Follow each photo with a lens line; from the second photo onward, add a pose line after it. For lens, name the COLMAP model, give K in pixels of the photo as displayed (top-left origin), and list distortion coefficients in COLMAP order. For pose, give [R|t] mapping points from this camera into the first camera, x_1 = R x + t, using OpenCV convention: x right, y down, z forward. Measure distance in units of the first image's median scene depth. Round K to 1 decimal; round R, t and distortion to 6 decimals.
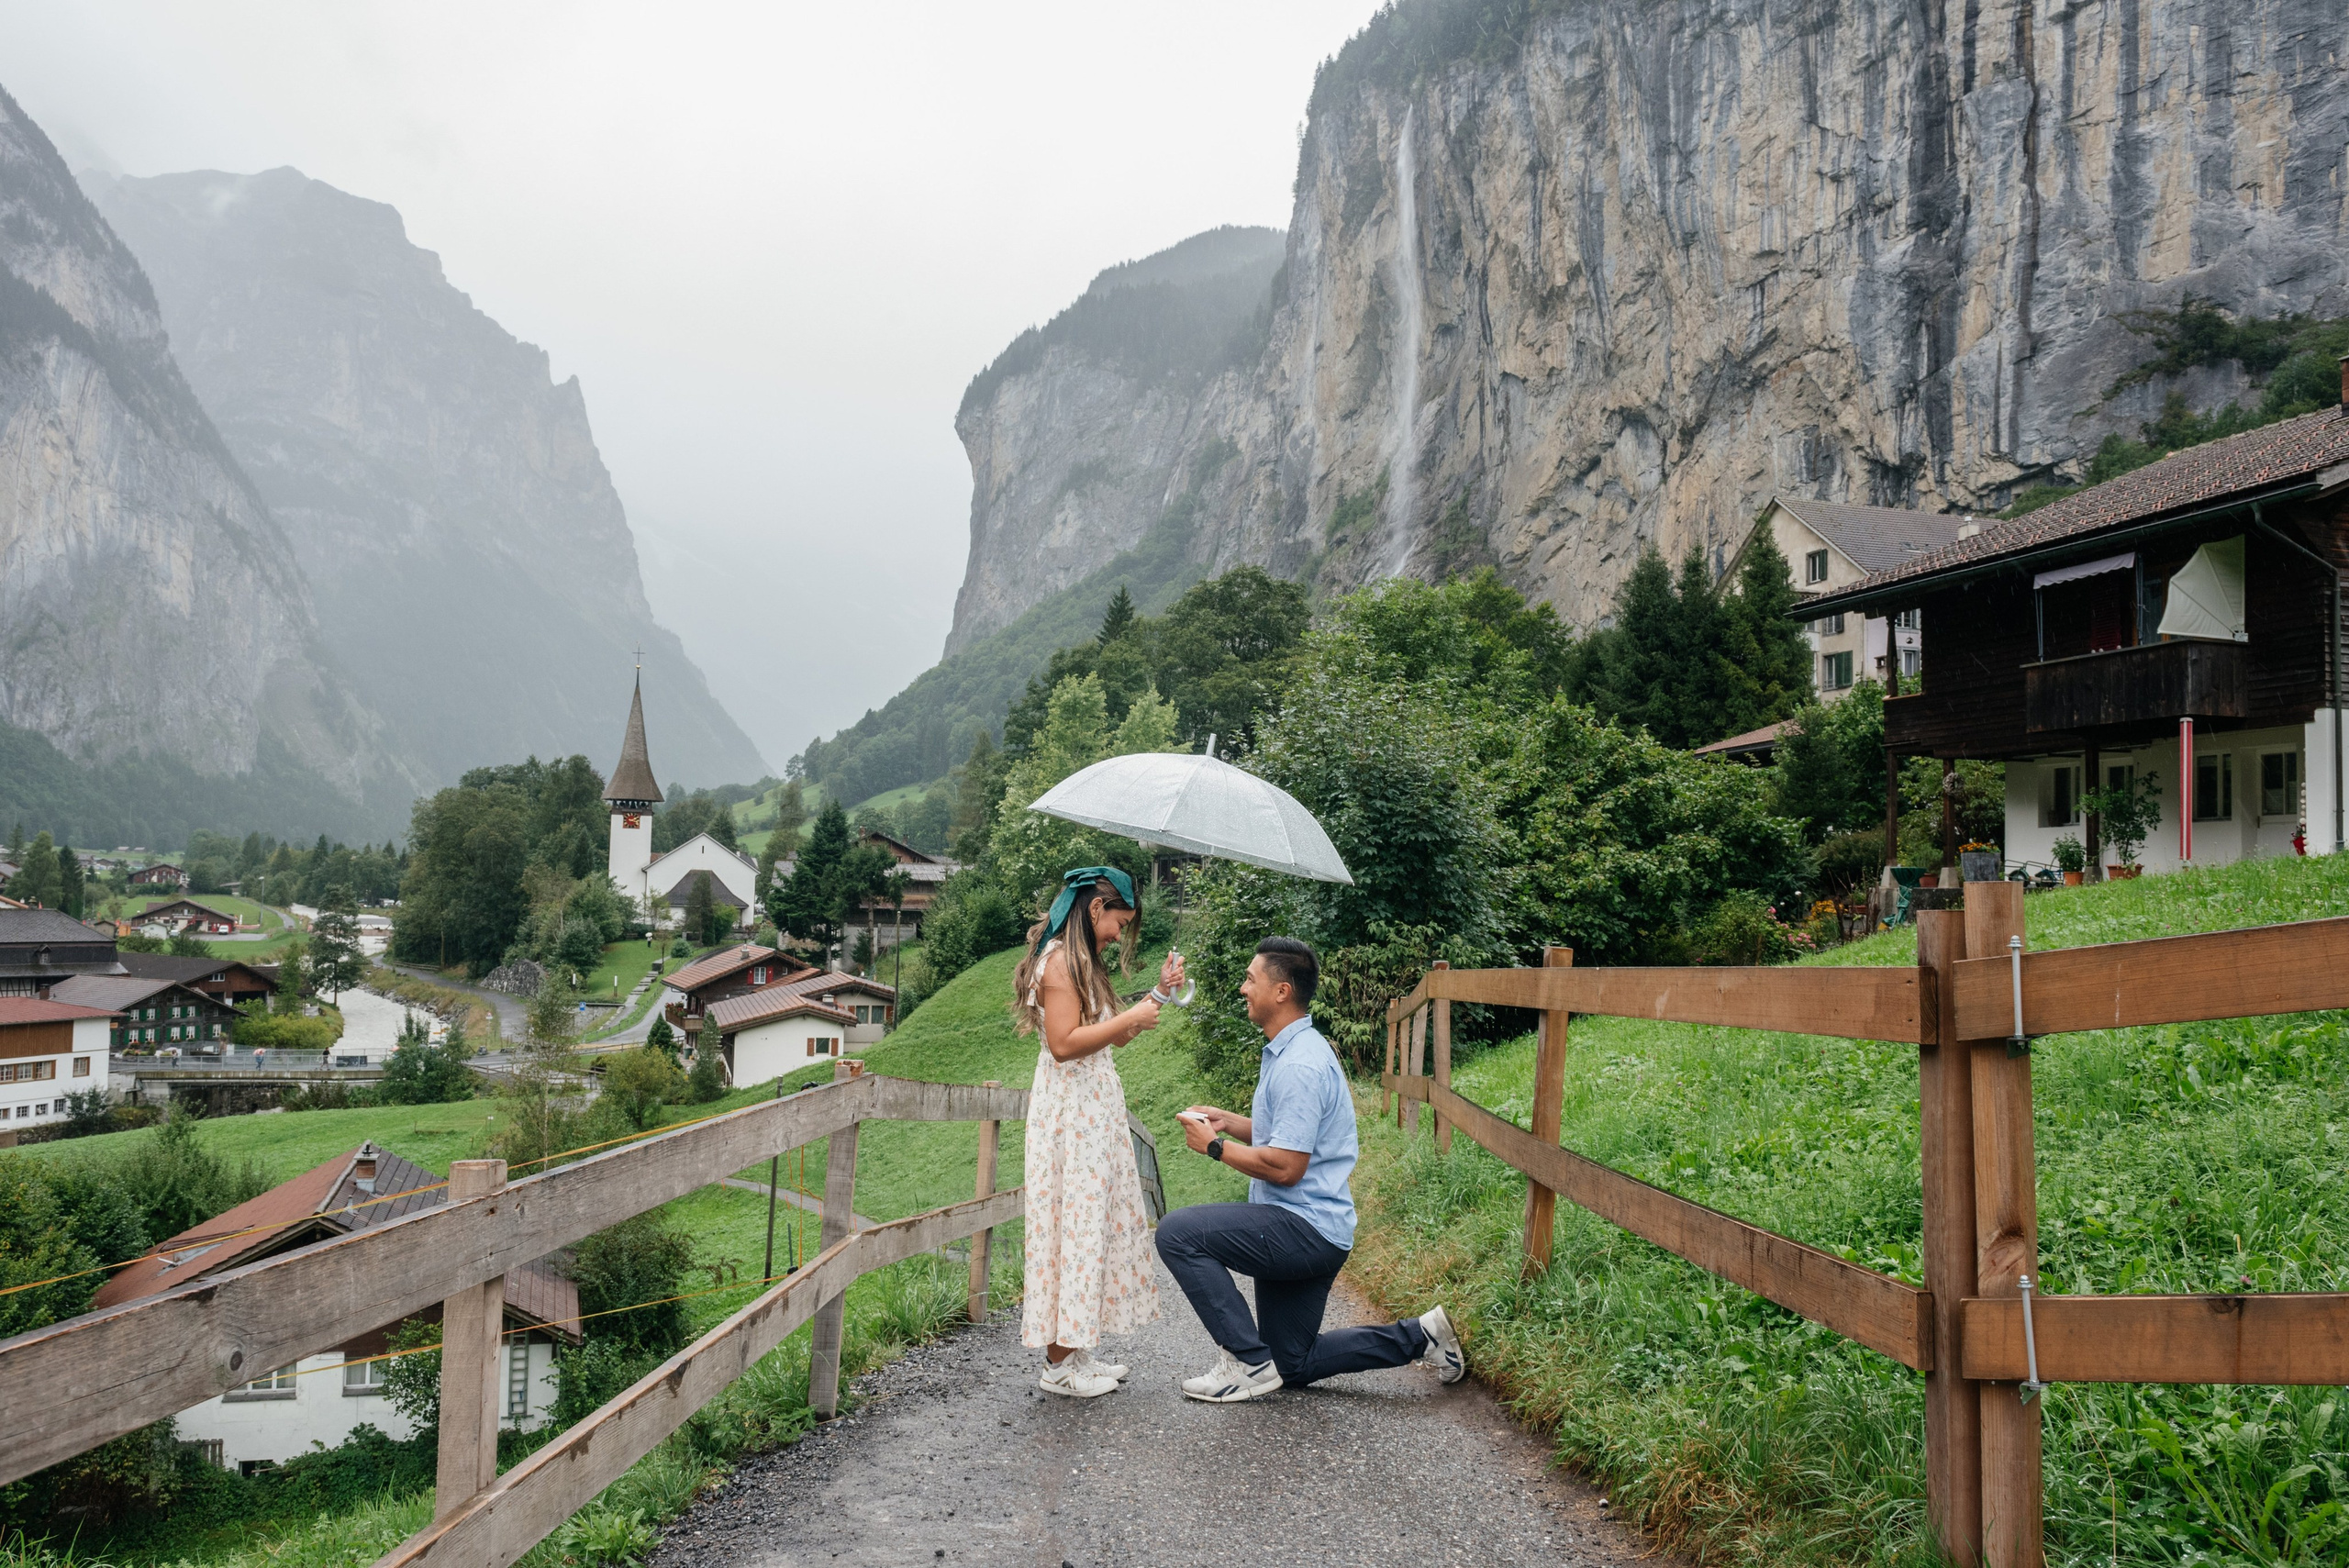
lens RADIAL K [[1671.2, 0, 1159.1], [0, 1671.2, 799.1], [0, 0, 1]] dist [-0.048902, -0.003385]
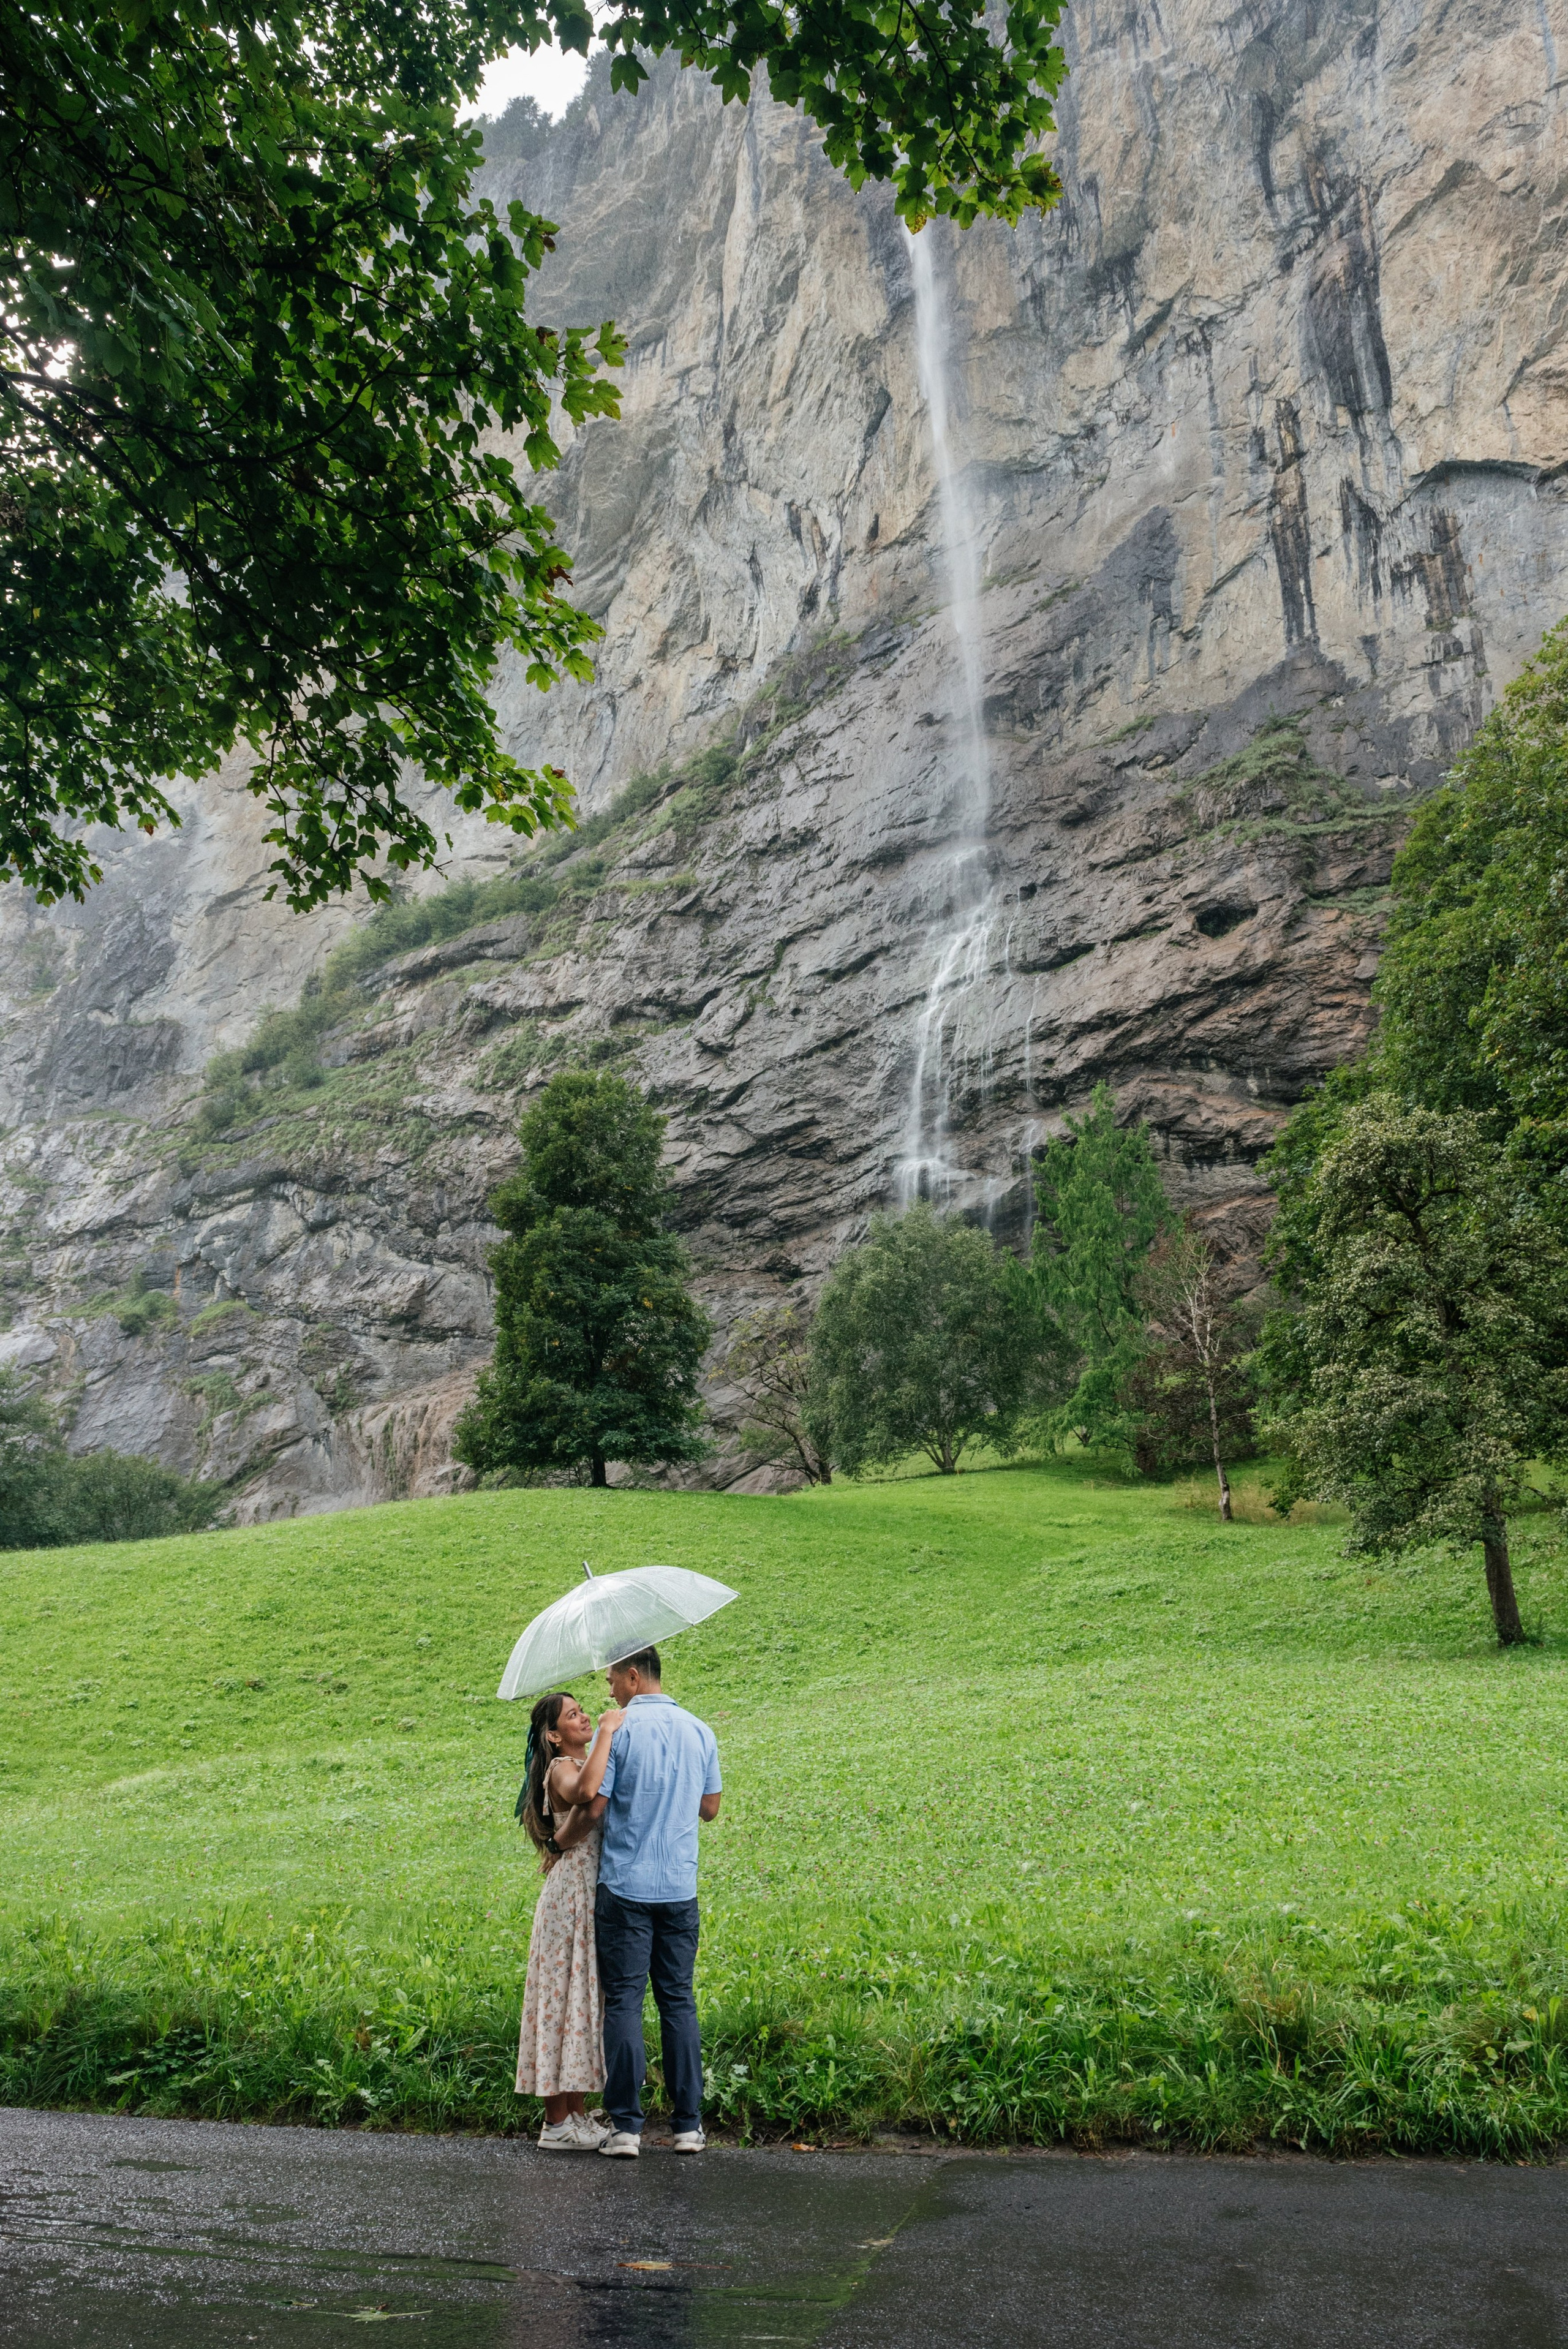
lens RADIAL K [[1752.1, 0, 798.9], [0, 1752.1, 1202.2], [0, 0, 1]] dist [-0.051906, -0.010037]
pose [[0.673106, 0.234295, 0.701451, -0.263158], [0.007039, 0.946416, -0.322872, 0.082416], [-0.739512, 0.222265, 0.635389, 1.560407]]
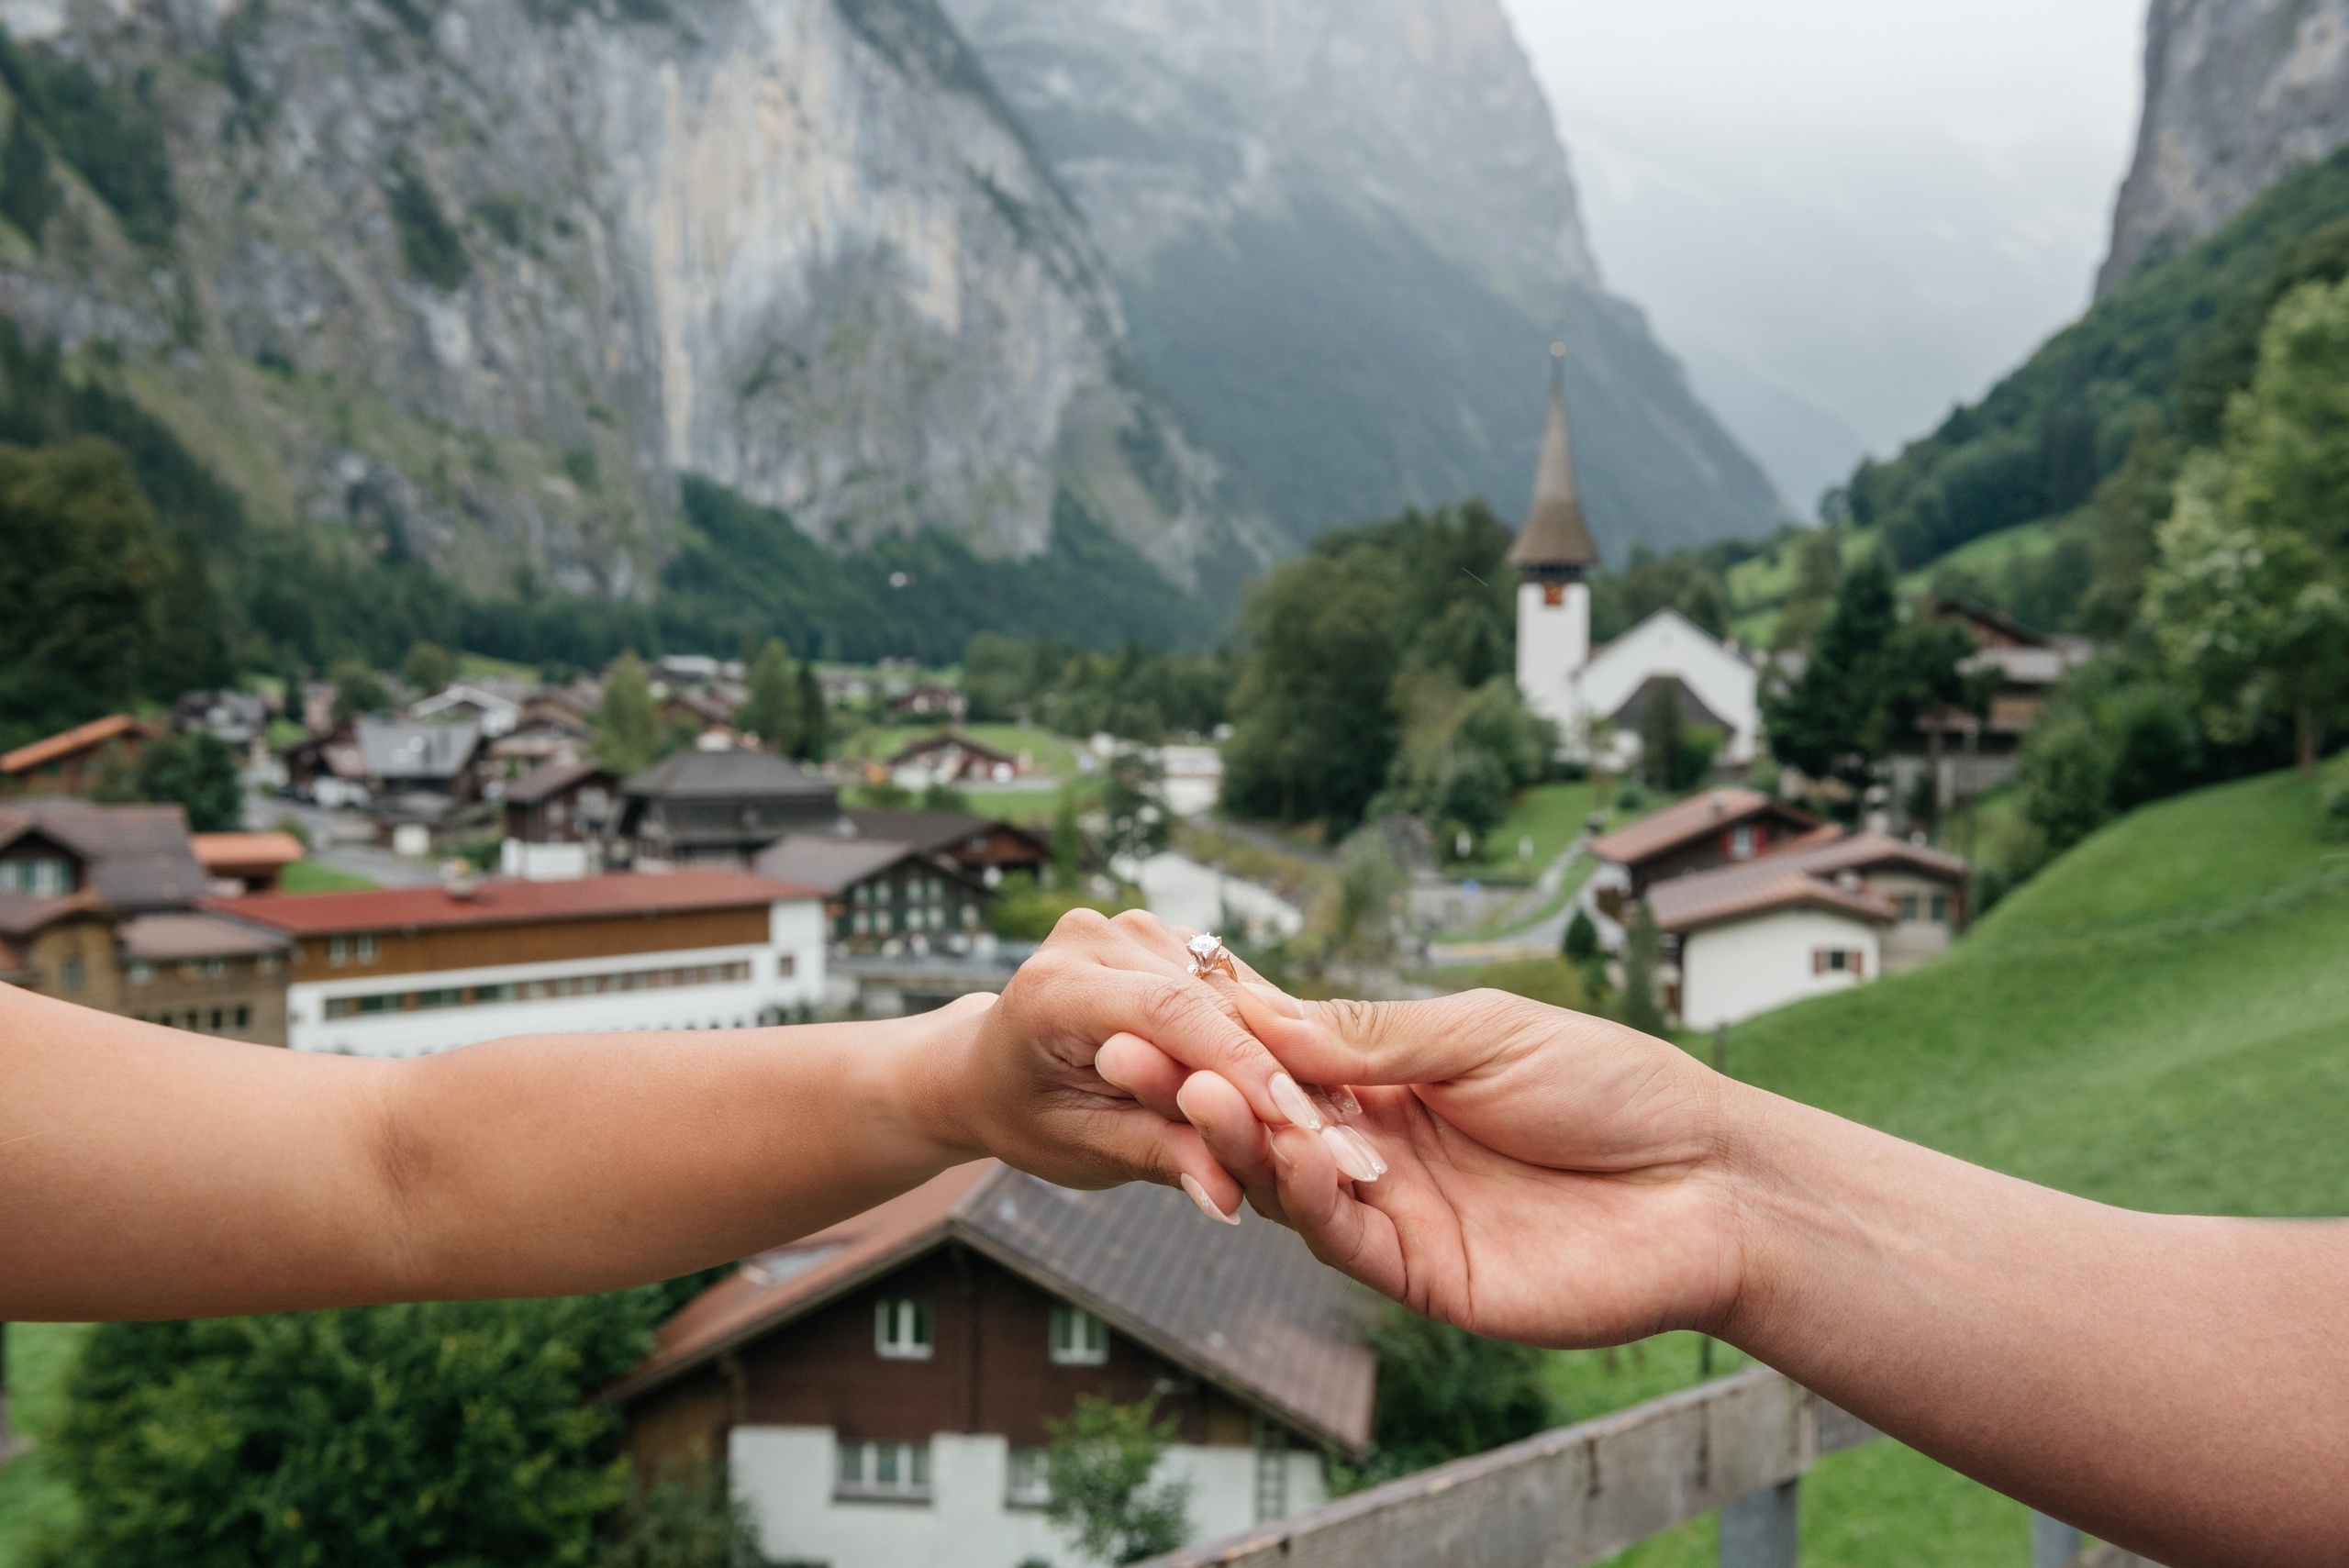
lens RADIAL K [[2642.7, 0, 1179.8], [0, 2642.7, 807.1], [0, 0, 1]] dist [0.070181, -0.010377]
pose [[0.896402, 0.001676, -0.443239, 0.001559], [0.039262, 0.995762, 0.083167, 0.002660], [0.441500, -0.091953, 0.892537, 0.024132]]
